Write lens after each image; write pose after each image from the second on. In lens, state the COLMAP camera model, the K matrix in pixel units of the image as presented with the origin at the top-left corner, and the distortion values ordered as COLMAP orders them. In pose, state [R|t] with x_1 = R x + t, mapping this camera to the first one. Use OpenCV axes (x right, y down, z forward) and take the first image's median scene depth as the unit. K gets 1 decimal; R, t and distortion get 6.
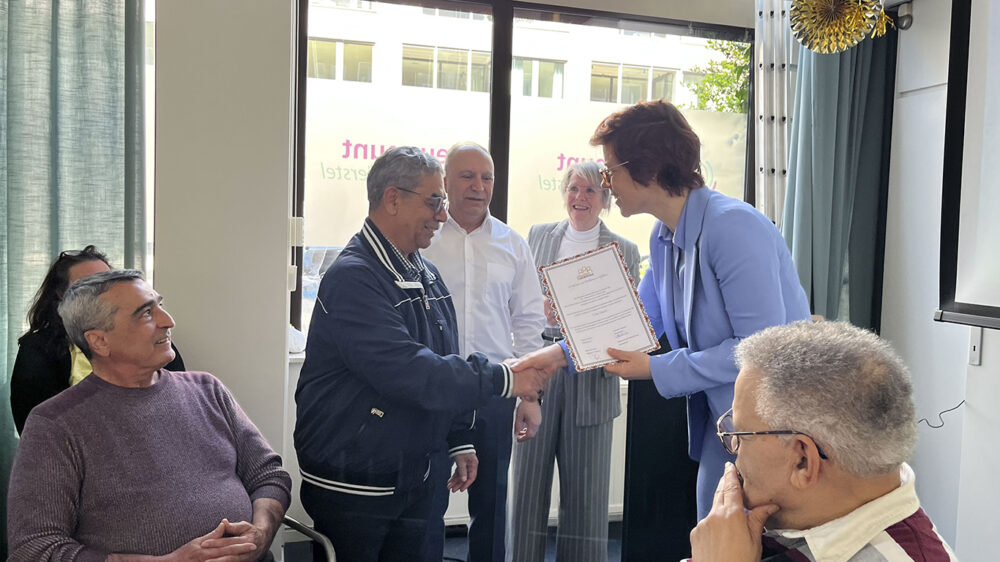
lens RADIAL K [[835.0, 0, 507.3], [0, 835.0, 277.1], [0, 0, 1]] dist [0.050239, -0.005933]
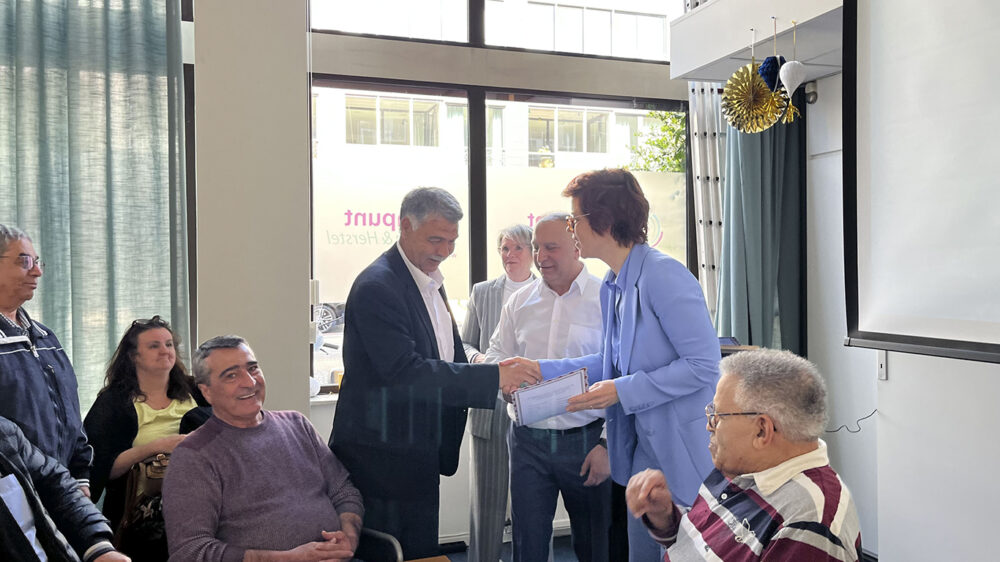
lens RADIAL K [[835.0, 0, 495.1], [0, 835.0, 279.3], [0, 0, 1]] dist [0.050239, -0.005933]
pose [[0.997569, -0.039642, 0.057306, -0.067140], [0.041989, 0.998303, -0.040345, -0.014919], [-0.055609, 0.042653, 0.997541, -0.182718]]
